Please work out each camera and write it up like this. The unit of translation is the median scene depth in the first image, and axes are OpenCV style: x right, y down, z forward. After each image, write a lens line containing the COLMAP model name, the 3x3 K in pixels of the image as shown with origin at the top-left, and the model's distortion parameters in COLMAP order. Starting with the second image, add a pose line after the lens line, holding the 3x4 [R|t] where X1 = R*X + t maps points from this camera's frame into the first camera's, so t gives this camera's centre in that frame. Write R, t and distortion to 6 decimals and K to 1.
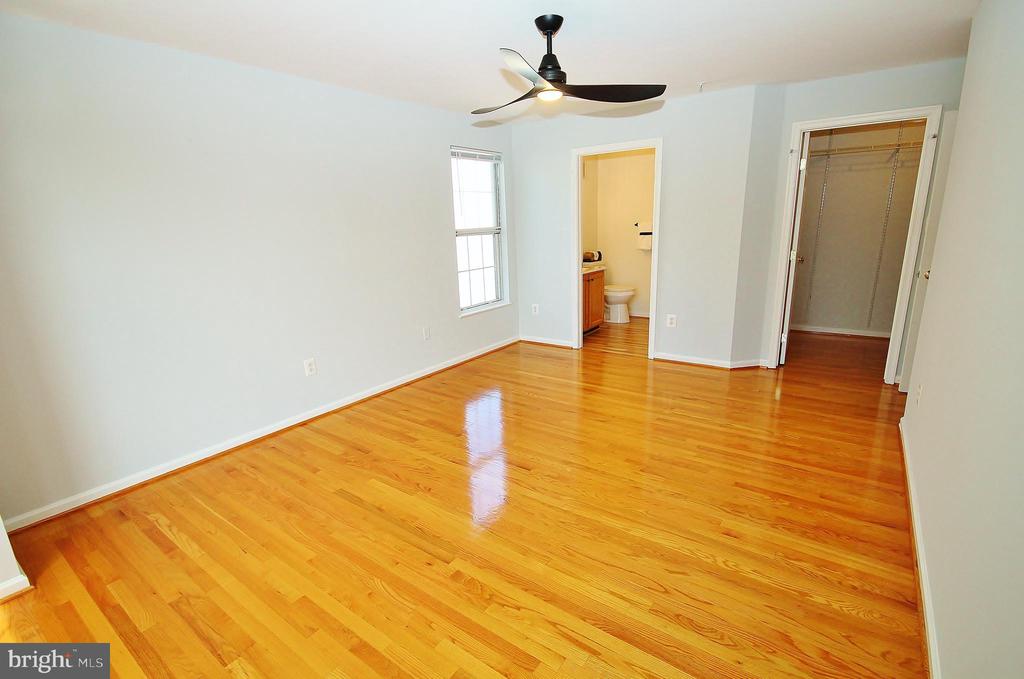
lens RADIAL K [[482.0, 0, 514.0], [0, 482.0, 343.7], [0, 0, 1]] dist [-0.000067, -0.001190]
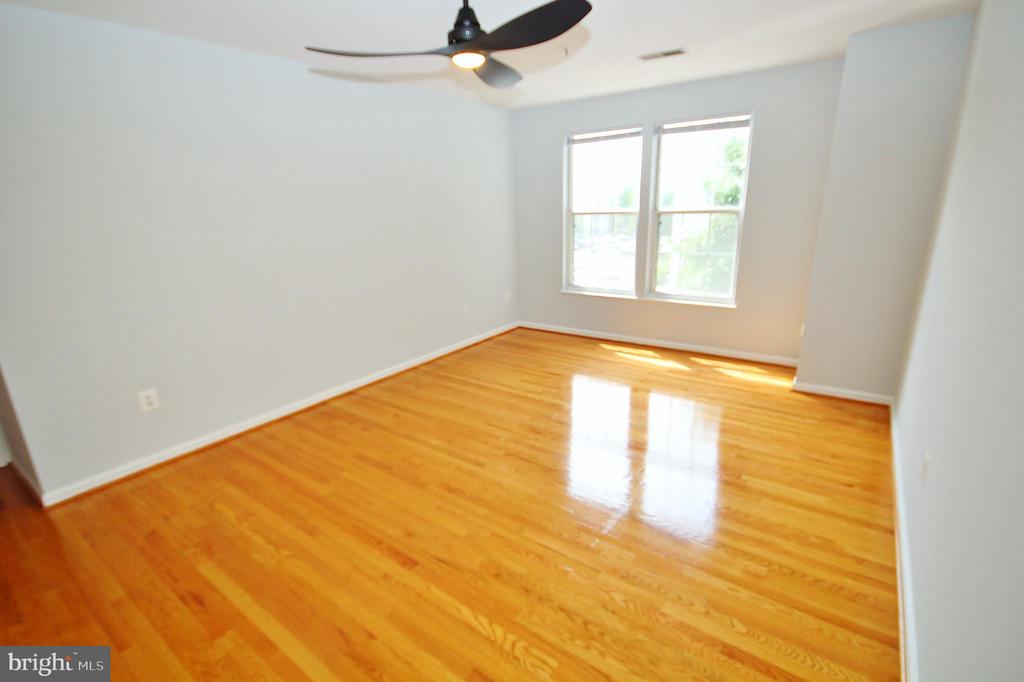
lens RADIAL K [[482.4, 0, 516.5], [0, 482.4, 343.7], [0, 0, 1]] dist [-0.001917, -0.000112]
pose [[-0.997711, 0.065698, 0.016027, 0.006170], [0.064583, 0.855427, 0.513880, -0.518263], [0.020051, 0.513739, -0.857712, 1.933730]]
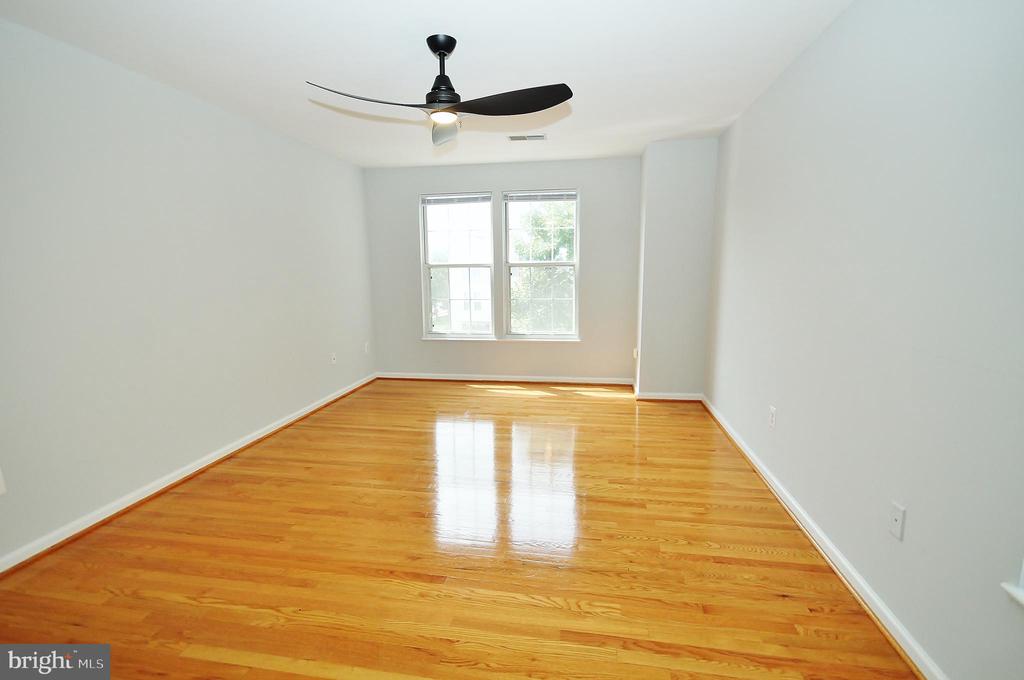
lens RADIAL K [[482.0, 0, 514.0], [0, 482.0, 344.2], [0, 0, 1]] dist [-0.000067, -0.001190]
pose [[-0.893630, 0.116599, -0.433394, 0.410909], [-0.070690, 0.917042, 0.392476, -0.487338], [0.443202, 0.381365, -0.811254, 1.988590]]
